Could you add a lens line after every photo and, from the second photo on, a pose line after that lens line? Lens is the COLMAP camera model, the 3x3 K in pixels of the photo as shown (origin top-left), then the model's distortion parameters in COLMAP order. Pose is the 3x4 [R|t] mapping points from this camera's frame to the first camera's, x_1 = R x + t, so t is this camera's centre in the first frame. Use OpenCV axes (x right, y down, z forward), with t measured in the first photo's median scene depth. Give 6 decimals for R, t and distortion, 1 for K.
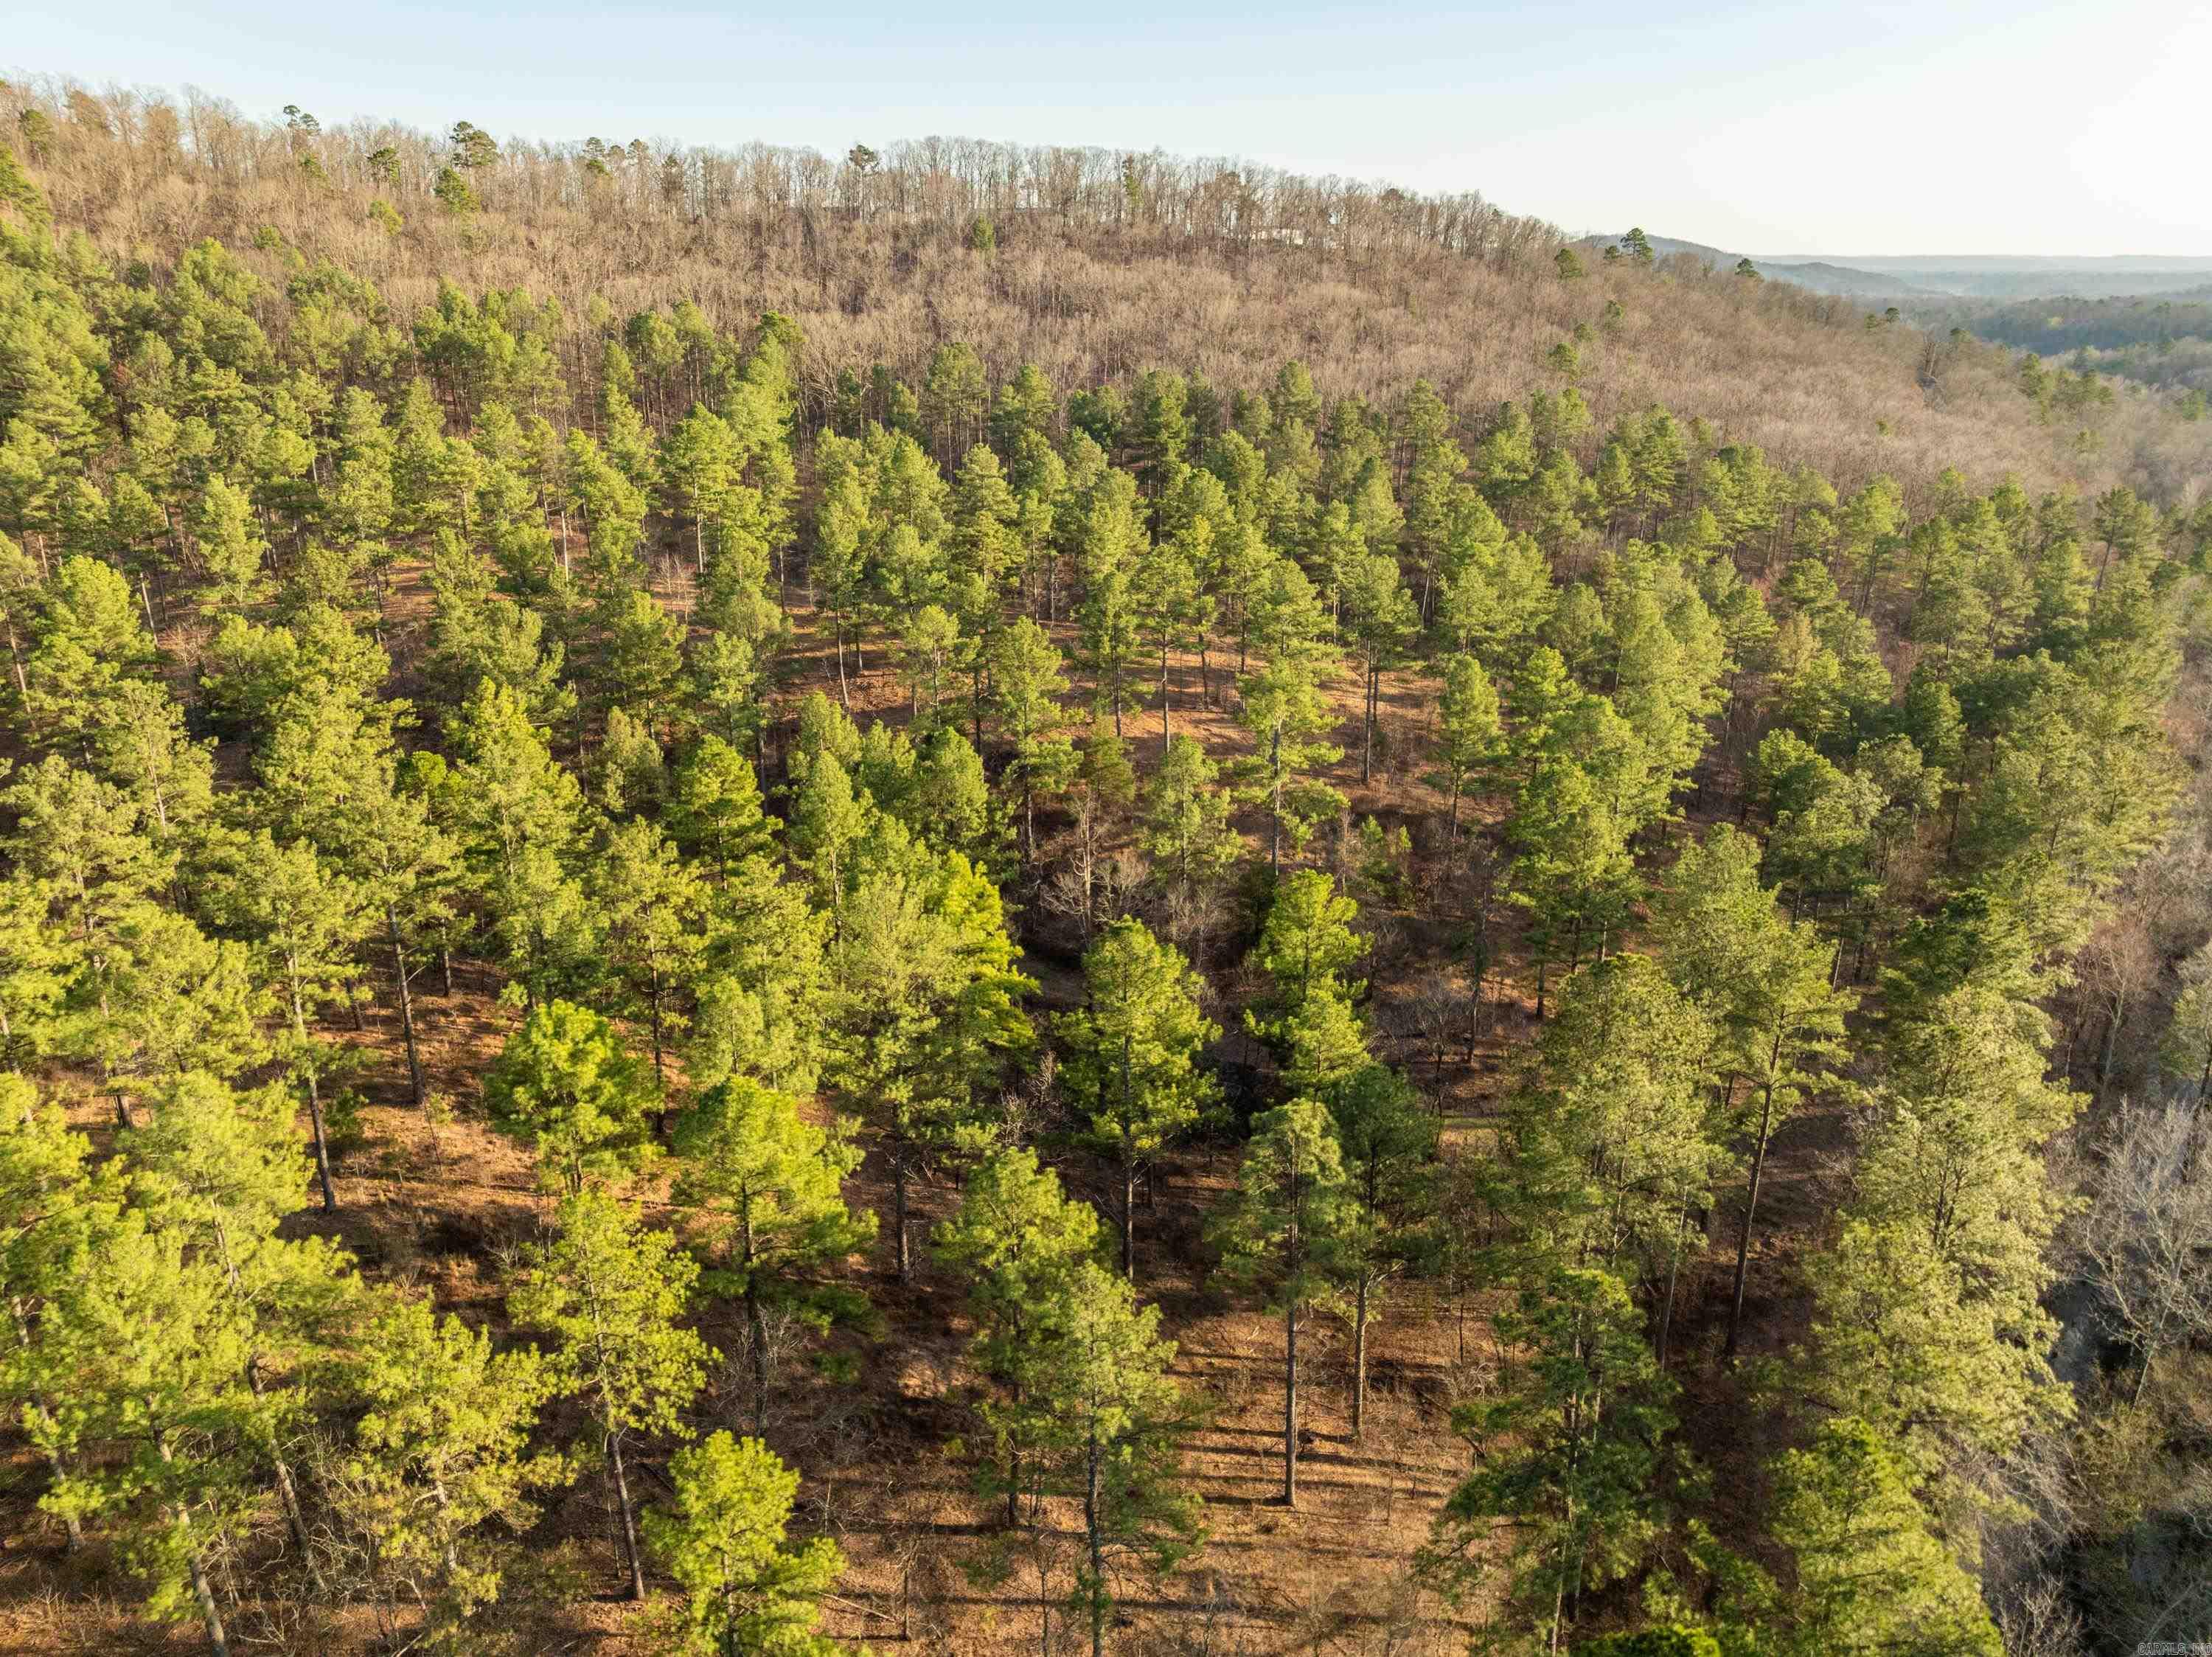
lens RADIAL K [[1563.7, 0, 1106.0], [0, 1563.7, 828.5], [0, 0, 1]] dist [-0.069965, 0.045563]
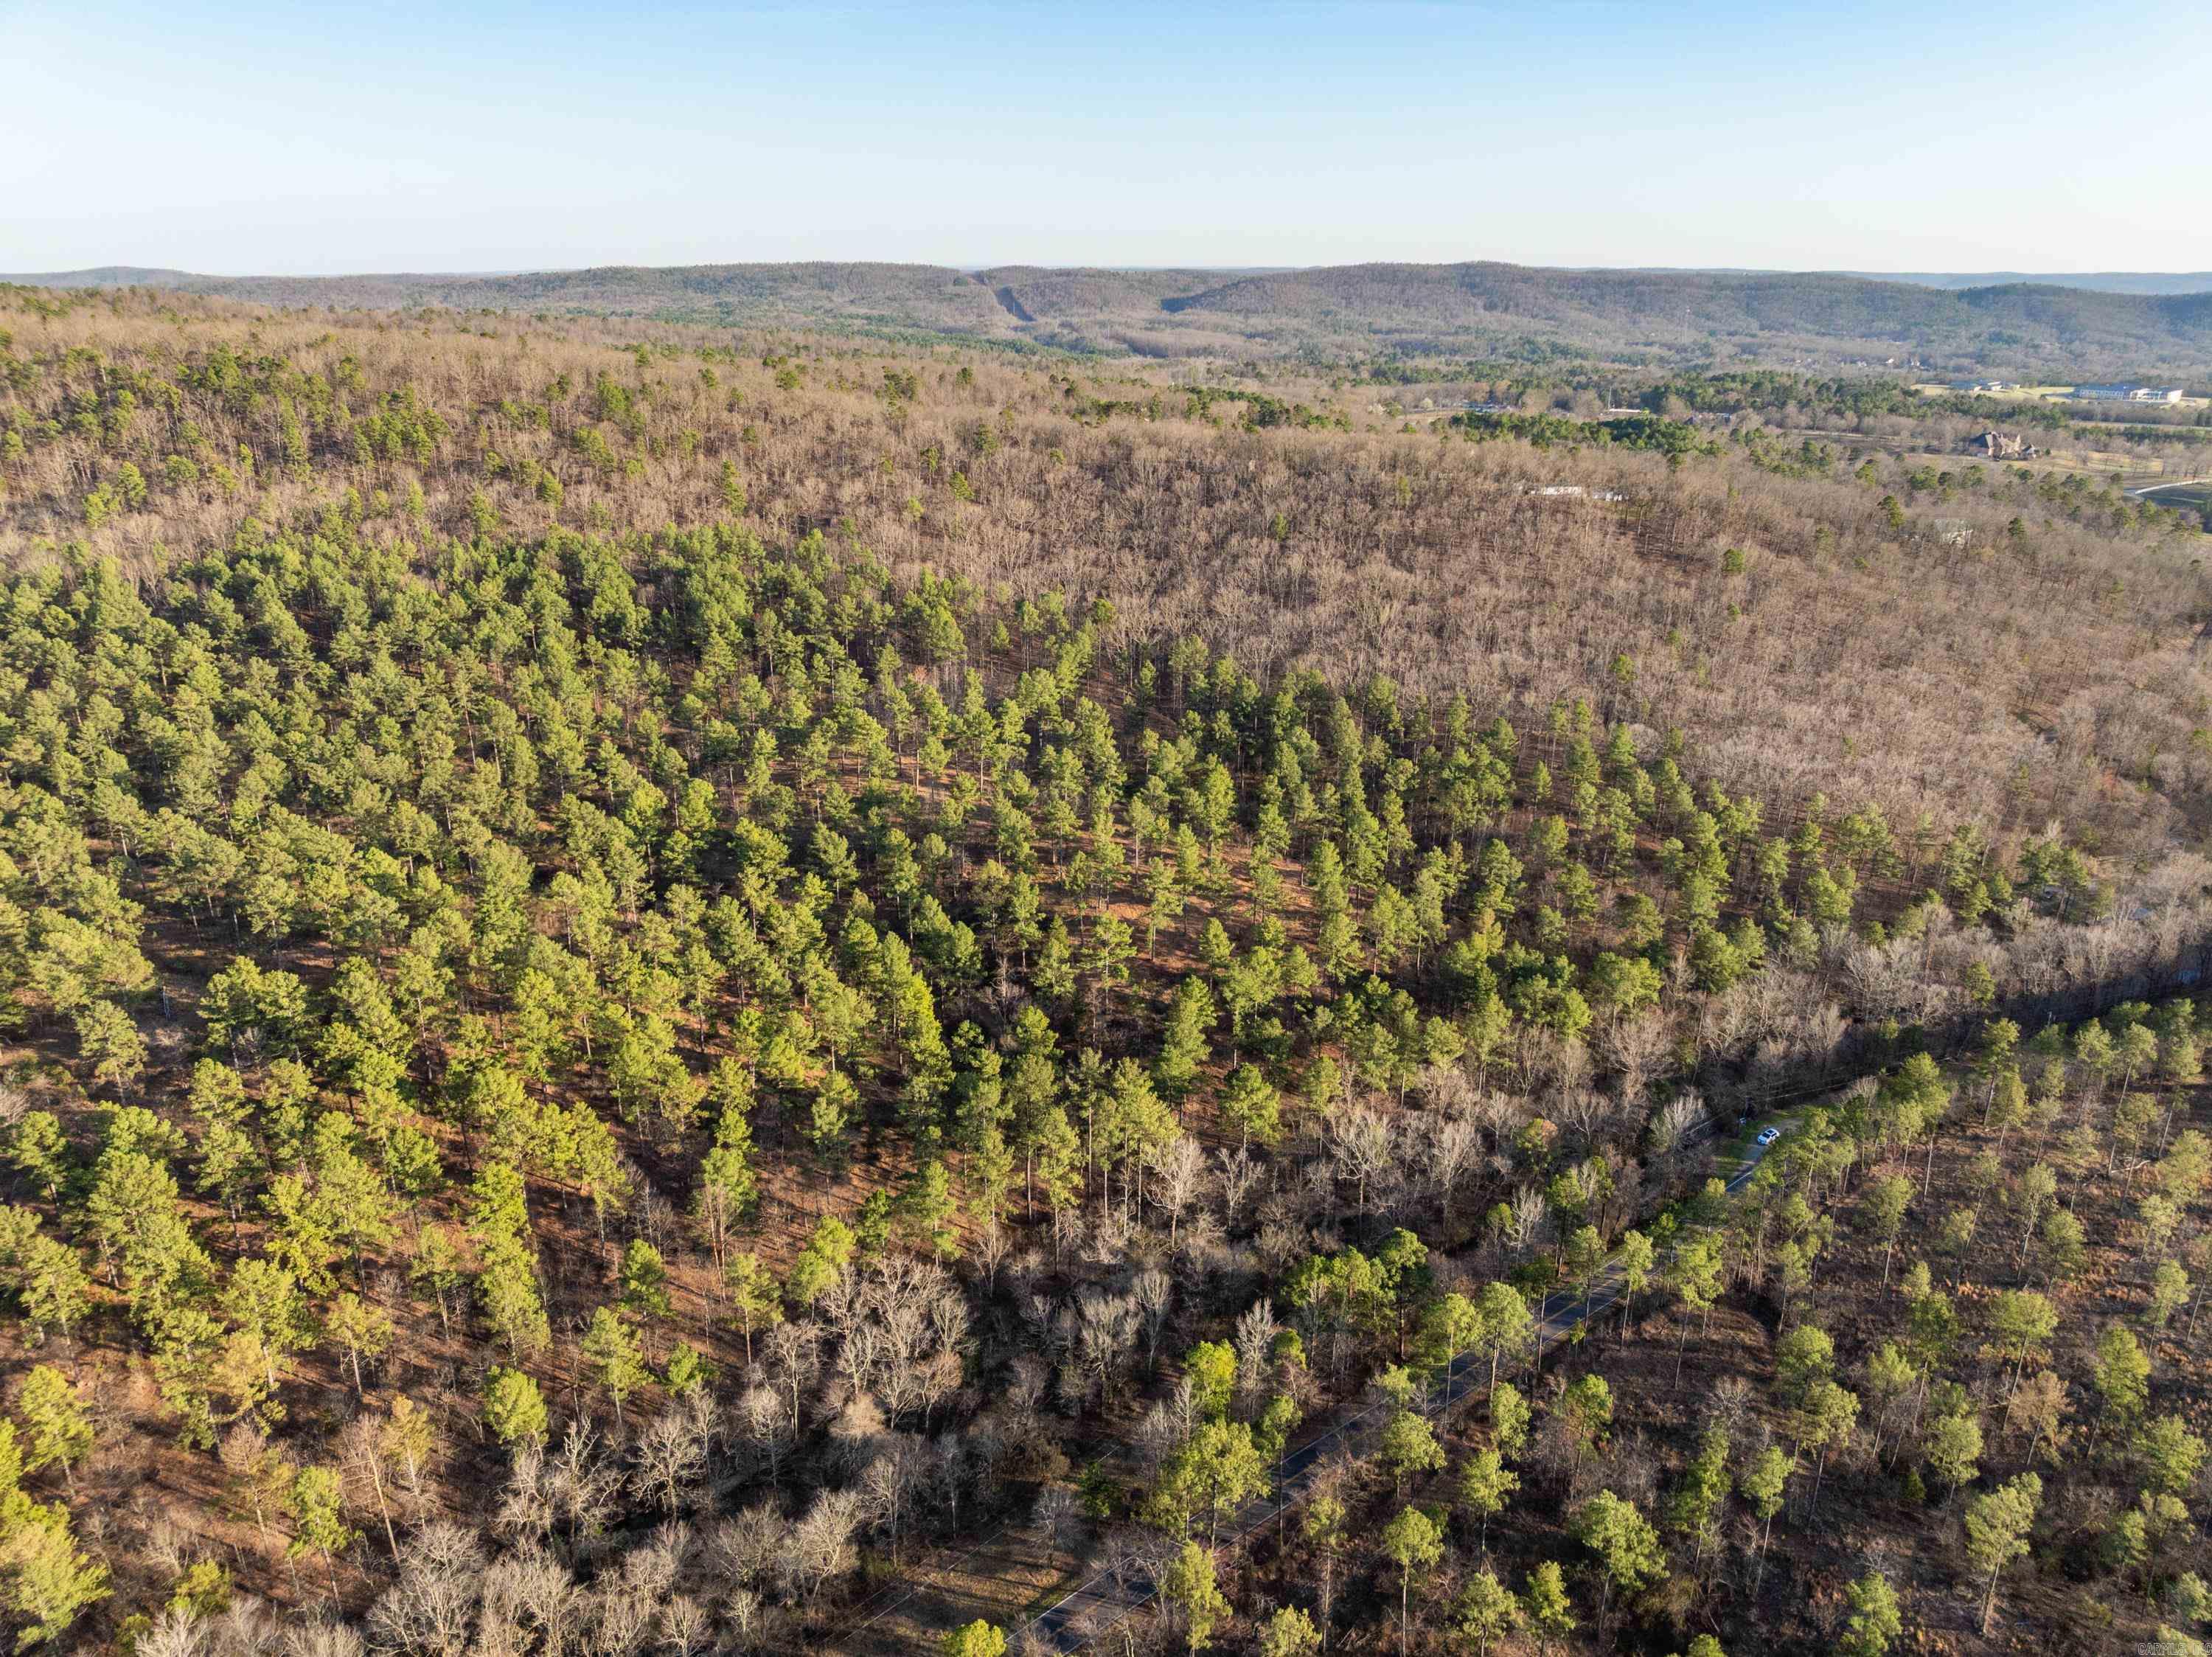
lens RADIAL K [[1563.7, 0, 1106.0], [0, 1563.7, 828.5], [0, 0, 1]] dist [-0.069965, 0.045563]
pose [[0.920577, 0.116022, -0.372931, 0.916268], [-0.117066, 0.992924, 0.019931, -0.253659], [0.372605, 0.025309, 0.927645, -1.112129]]
